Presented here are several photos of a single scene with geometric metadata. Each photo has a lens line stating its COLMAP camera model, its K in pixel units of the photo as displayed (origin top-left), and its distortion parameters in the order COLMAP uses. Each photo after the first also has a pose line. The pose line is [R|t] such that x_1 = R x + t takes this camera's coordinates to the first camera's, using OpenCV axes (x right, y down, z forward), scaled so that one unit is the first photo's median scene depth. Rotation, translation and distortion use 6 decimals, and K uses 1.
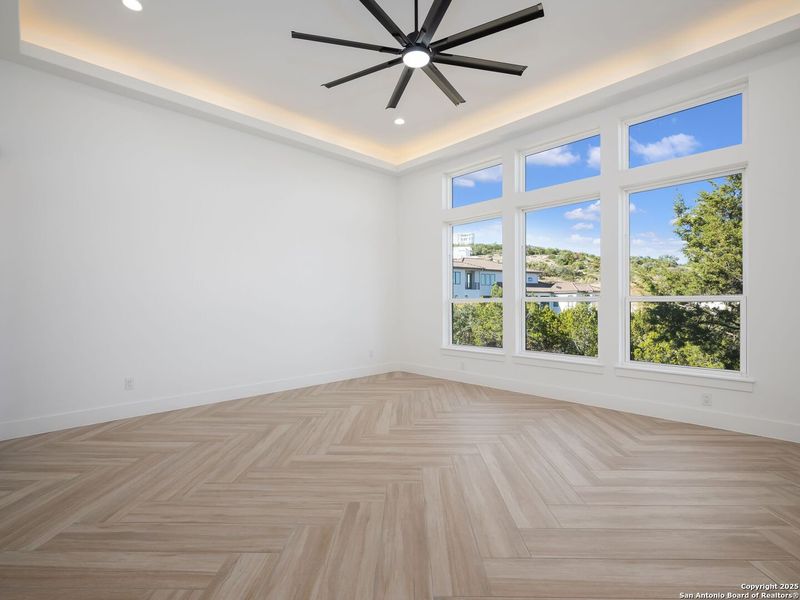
lens RADIAL K [[361.7, 0, 396.9], [0, 361.7, 302.8], [0, 0, 1]] dist [-0.001024, -0.000817]
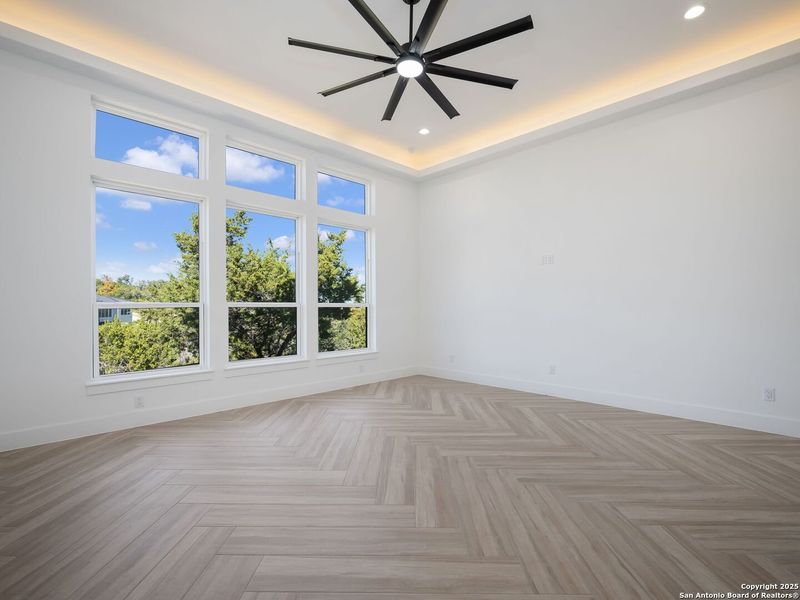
lens RADIAL K [[361.7, 0, 396.9], [0, 361.7, 302.8], [0, 0, 1]] dist [-0.001024, -0.000817]
pose [[0.053765, 0.011428, 0.998488, -1.113783], [0.009965, 0.999879, -0.011981, 0.000372], [-0.998504, 0.010594, 0.053644, 1.139947]]
